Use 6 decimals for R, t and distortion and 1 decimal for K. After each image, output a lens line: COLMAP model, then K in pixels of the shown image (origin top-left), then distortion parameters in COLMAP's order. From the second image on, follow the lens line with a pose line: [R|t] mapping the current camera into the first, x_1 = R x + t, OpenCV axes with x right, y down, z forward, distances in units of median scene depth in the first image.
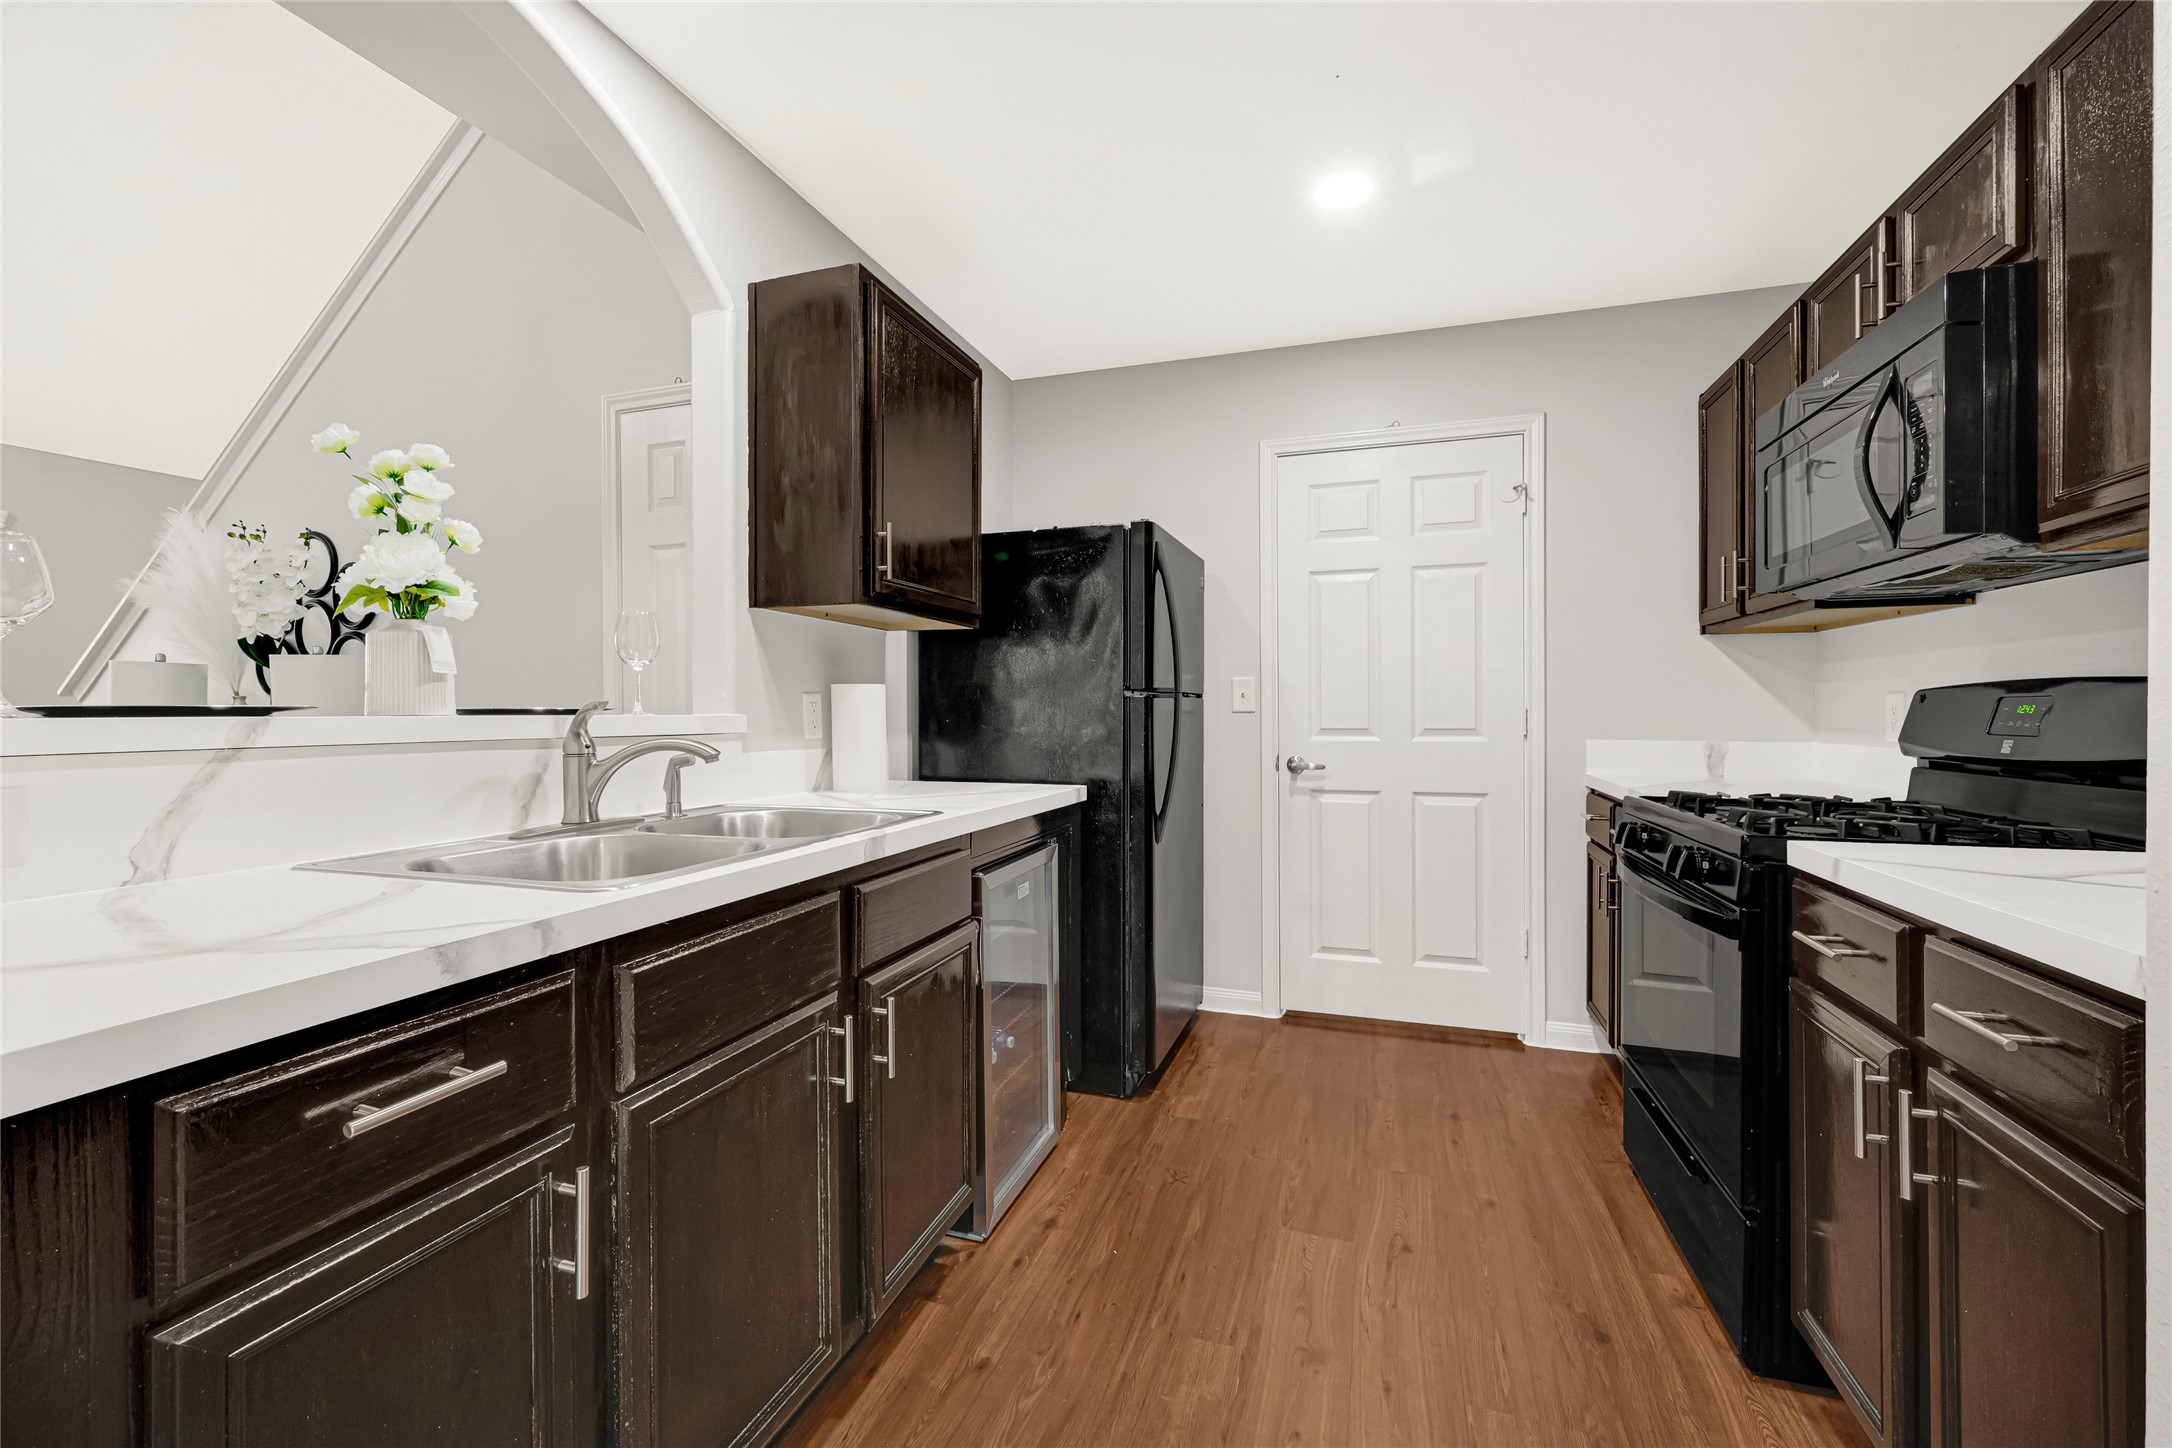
lens RADIAL K [[879.7, 0, 1083.5], [0, 879.7, 718.7], [0, 0, 1]] dist [0.000643, -0.005399]
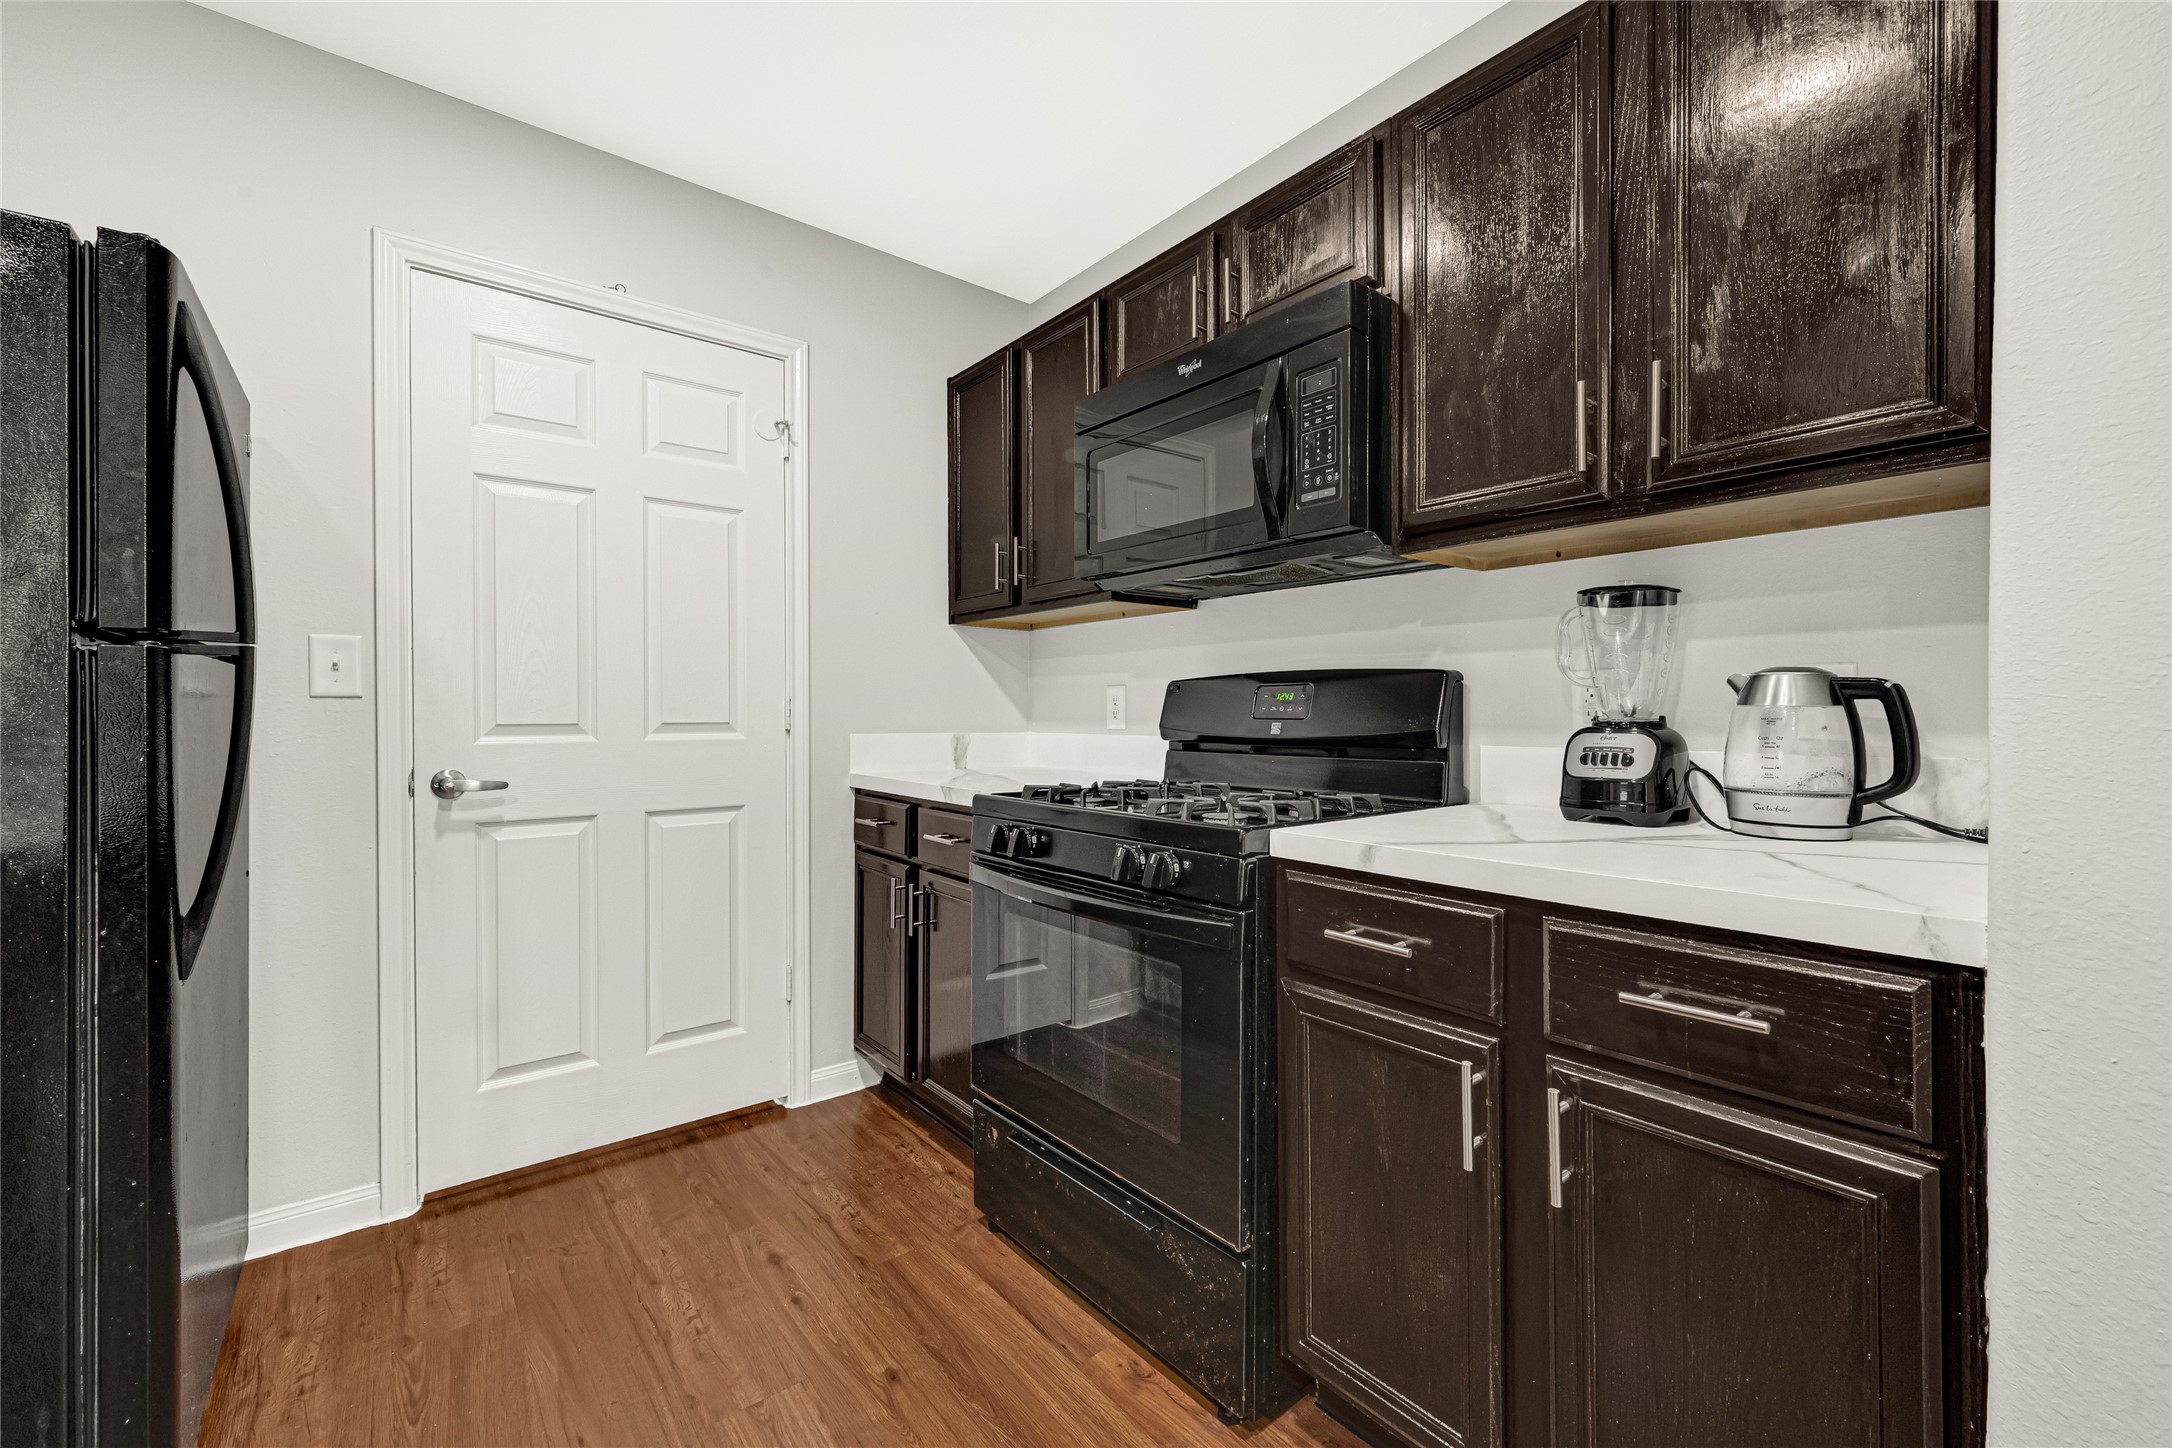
lens RADIAL K [[879.7, 0, 1083.5], [0, 879.7, 718.7], [0, 0, 1]] dist [0.000643, -0.005399]
pose [[0.535956, -0.002461, 0.844242, -0.042136], [0.005577, 0.999984, -0.000625, 0.011088], [-0.844227, 0.005043, 0.535961, 0.347840]]
